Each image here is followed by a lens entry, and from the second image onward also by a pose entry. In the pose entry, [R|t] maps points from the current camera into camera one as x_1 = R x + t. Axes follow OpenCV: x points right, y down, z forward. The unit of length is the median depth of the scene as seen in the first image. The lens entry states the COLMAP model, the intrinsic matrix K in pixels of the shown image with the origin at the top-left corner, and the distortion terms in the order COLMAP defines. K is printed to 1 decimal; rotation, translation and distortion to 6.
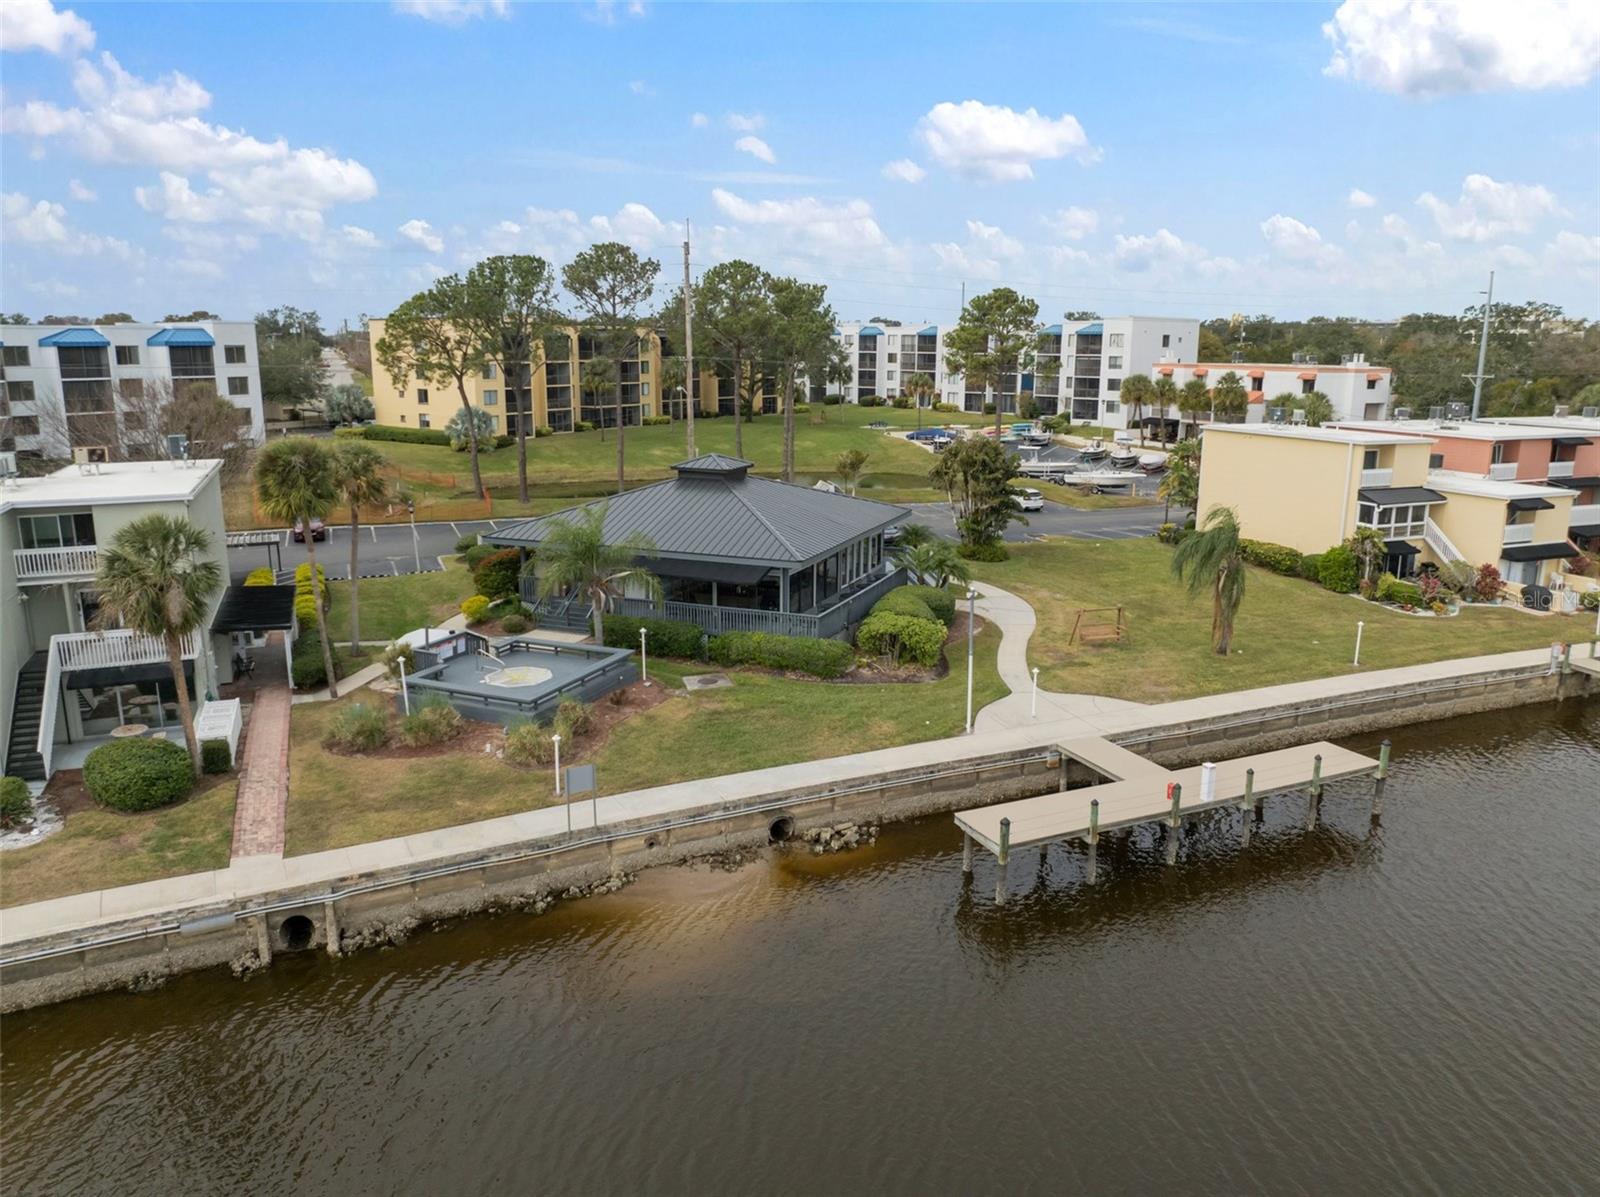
lens RADIAL K [[1122.3, 0, 800.0], [0, 1122.3, 598.5], [0, 0, 1]] dist [-0.038013, -0.000339]
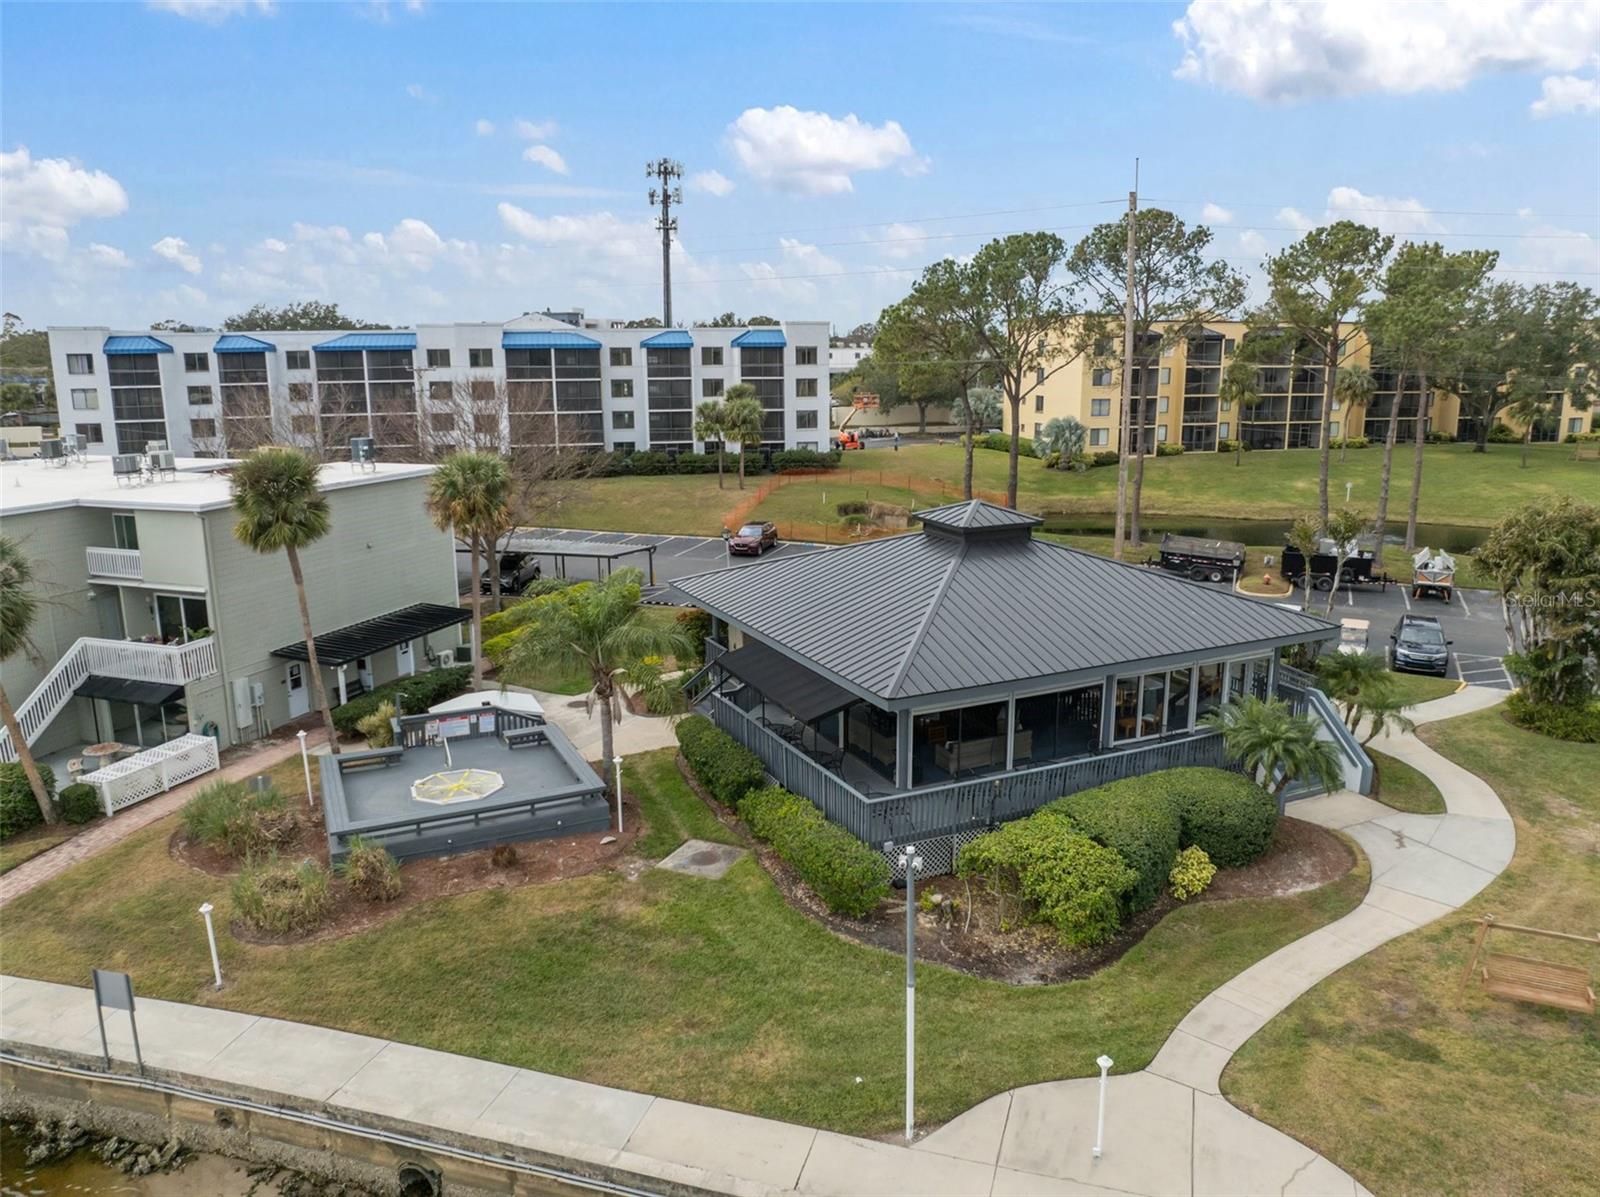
lens RADIAL K [[1122.3, 0, 800.0], [0, 1122.3, 598.5], [0, 0, 1]] dist [-0.038013, -0.000339]
pose [[0.741976, 0.135610, -0.656568, 0.345505], [-0.139467, 0.989125, 0.046688, -0.106635], [0.655759, 0.056928, 0.752821, 0.528036]]
